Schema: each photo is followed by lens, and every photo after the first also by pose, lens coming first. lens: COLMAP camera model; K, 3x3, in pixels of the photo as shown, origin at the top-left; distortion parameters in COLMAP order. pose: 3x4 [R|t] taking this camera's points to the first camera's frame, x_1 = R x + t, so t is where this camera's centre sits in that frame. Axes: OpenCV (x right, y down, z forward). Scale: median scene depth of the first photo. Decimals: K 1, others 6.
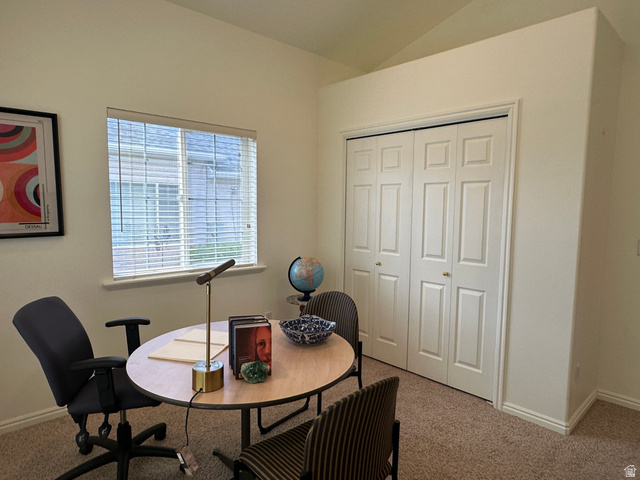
lens RADIAL K [[403.2, 0, 318.0], [0, 403.2, 241.3], [0, 0, 1]] dist [0.002844, 0.001126]
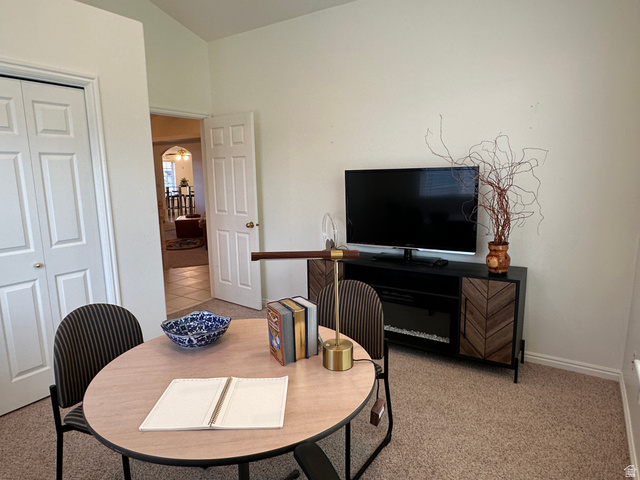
lens RADIAL K [[403.2, 0, 318.0], [0, 403.2, 241.3], [0, 0, 1]] dist [0.002844, 0.001126]
pose [[-0.235685, -0.168926, 0.957035, -0.683997], [0.103218, 0.974856, 0.197491, -0.081147], [-0.966333, 0.145329, -0.212322, 0.708317]]
